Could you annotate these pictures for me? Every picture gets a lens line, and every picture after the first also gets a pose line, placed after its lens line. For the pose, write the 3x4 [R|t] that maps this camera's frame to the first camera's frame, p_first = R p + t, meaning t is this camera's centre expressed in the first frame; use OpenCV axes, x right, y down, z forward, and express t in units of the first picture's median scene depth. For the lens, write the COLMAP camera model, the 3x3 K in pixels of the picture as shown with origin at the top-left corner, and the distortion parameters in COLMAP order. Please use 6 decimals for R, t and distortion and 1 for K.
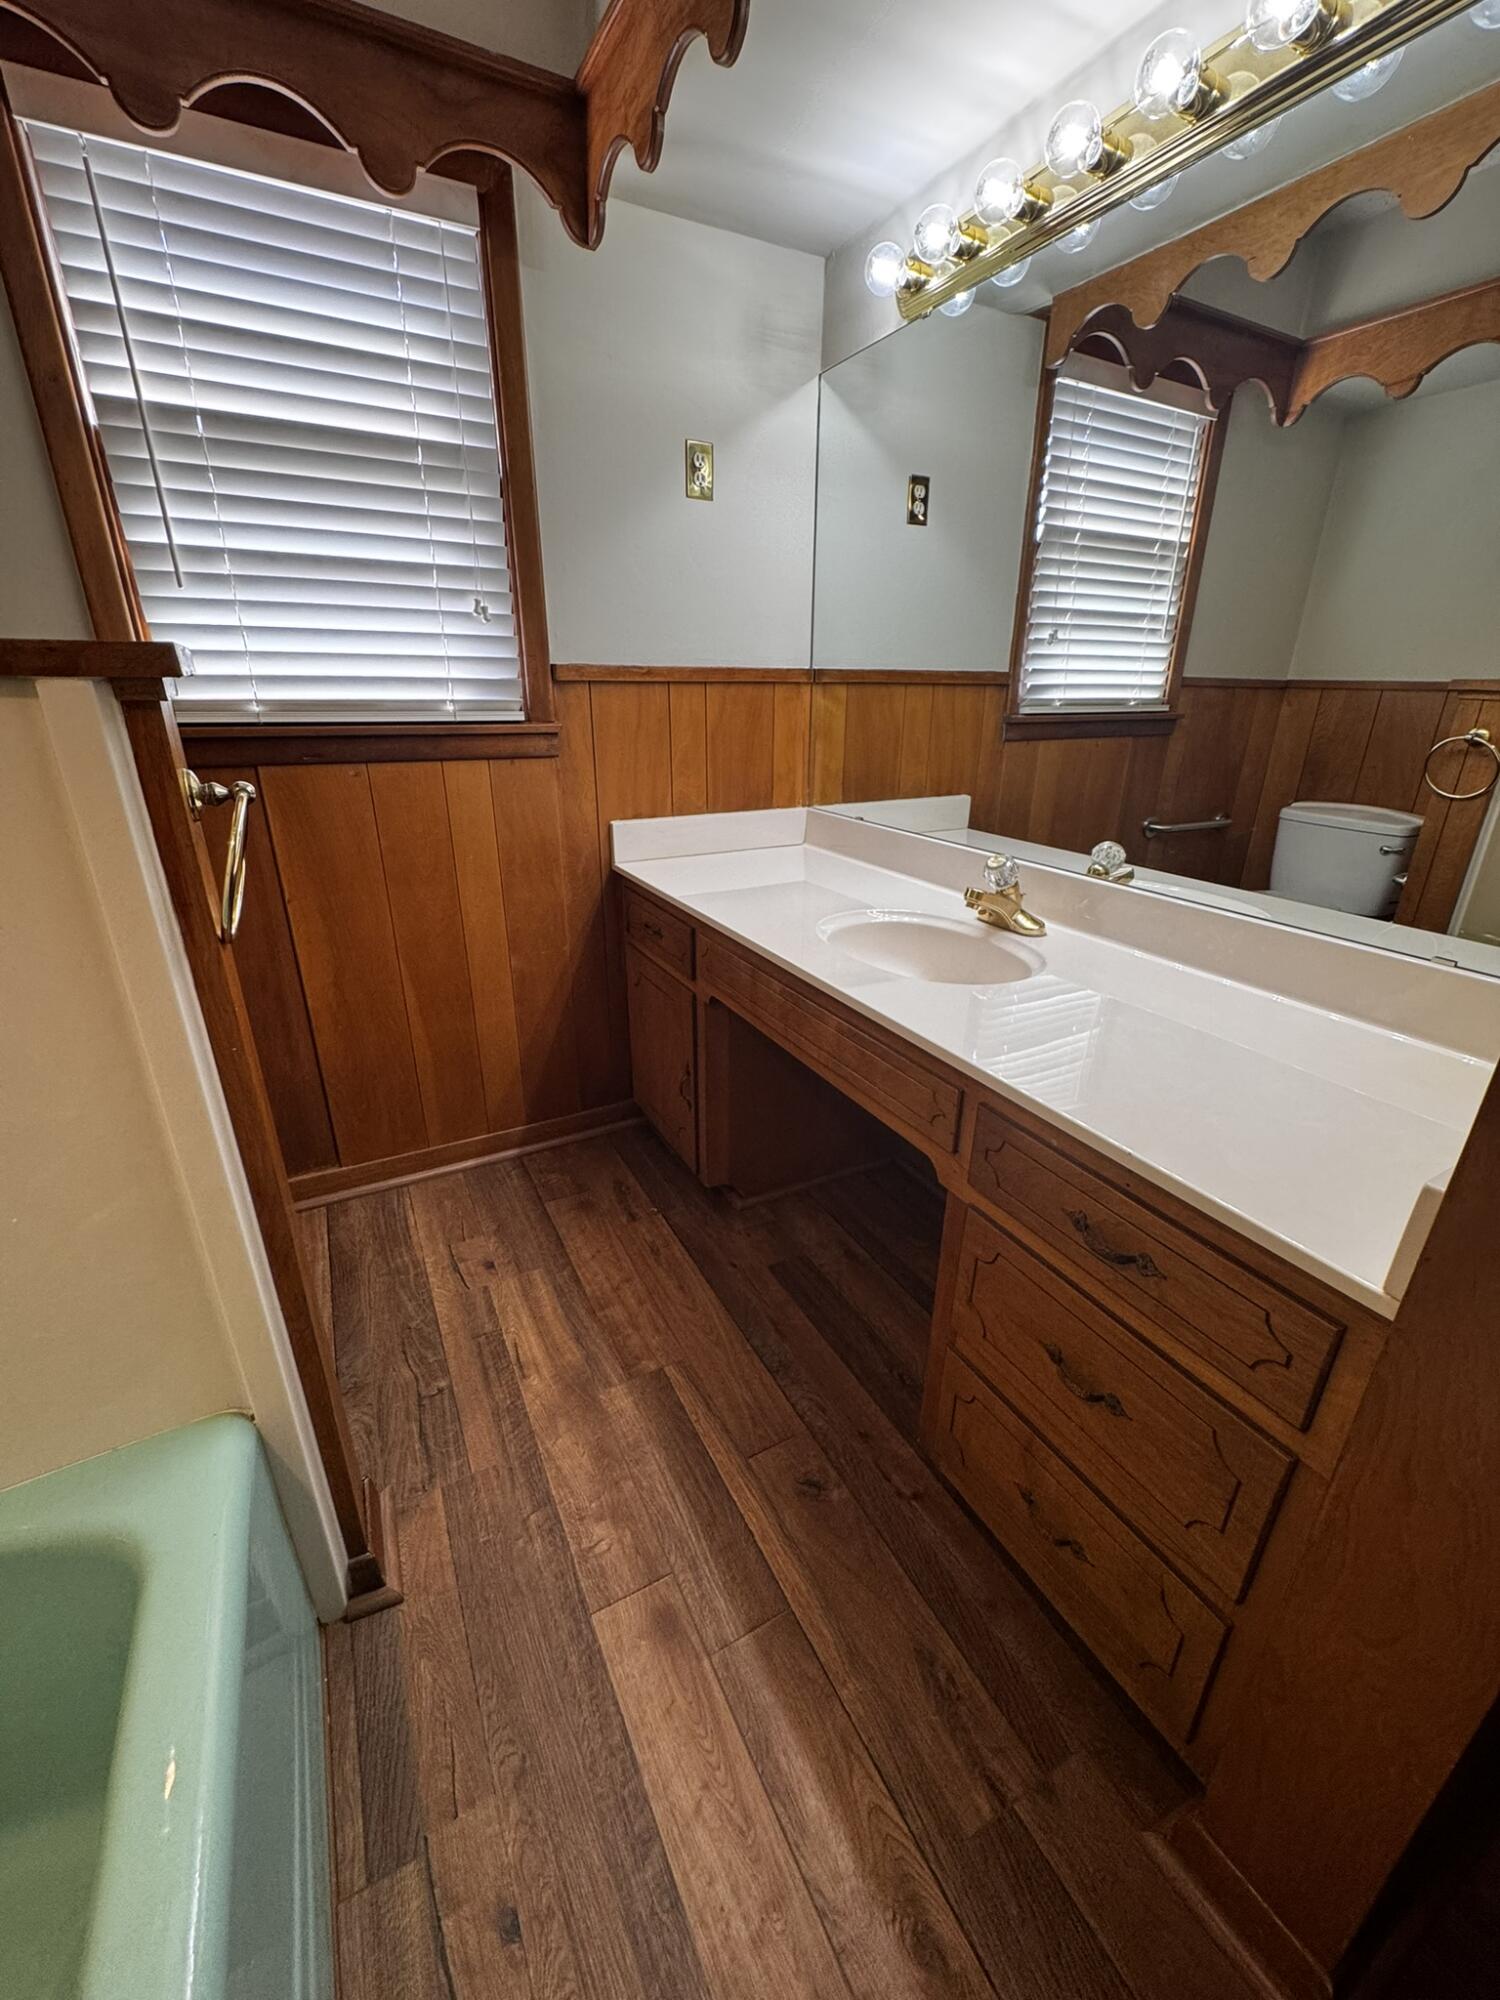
lens RADIAL K [[800.4, 0, 746.6], [0, 800.4, 997.3], [0, 0, 1]] dist [-0.000571, -0.000055]
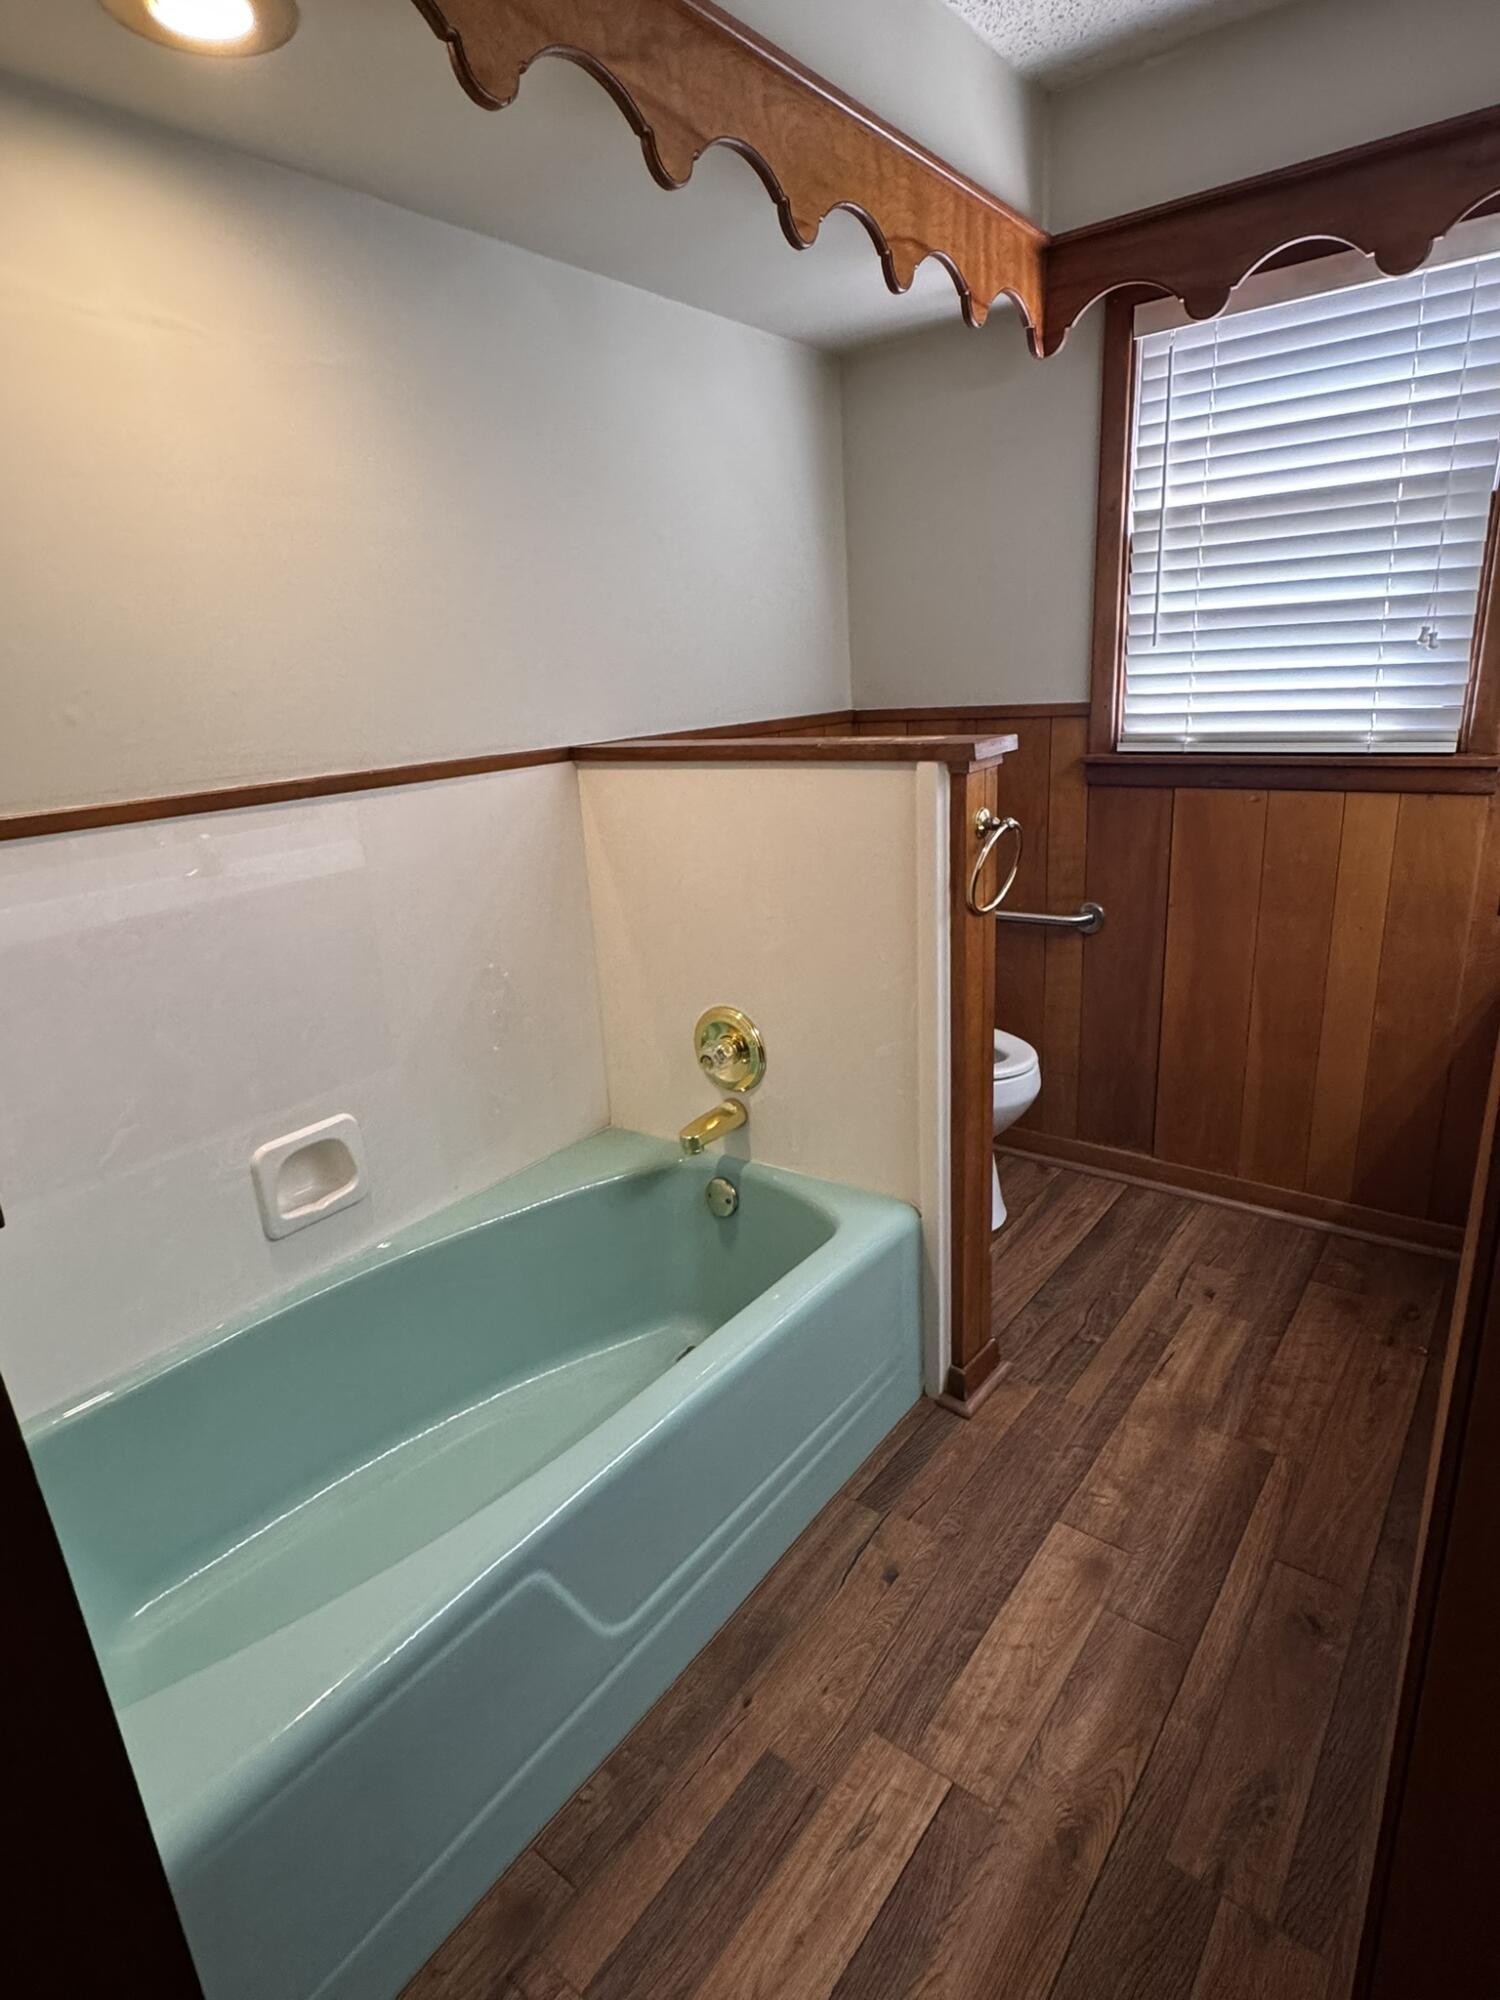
lens RADIAL K [[1061.4, 0, 749.7], [0, 1061.4, 992.1], [0, 0, 1]] dist [0.005947, 0.001053]
pose [[0.412457, 0.235844, -0.879919, 0.604575], [-0.277855, 0.952450, 0.125041, -0.030927], [0.867569, 0.192916, 0.458375, -0.195977]]
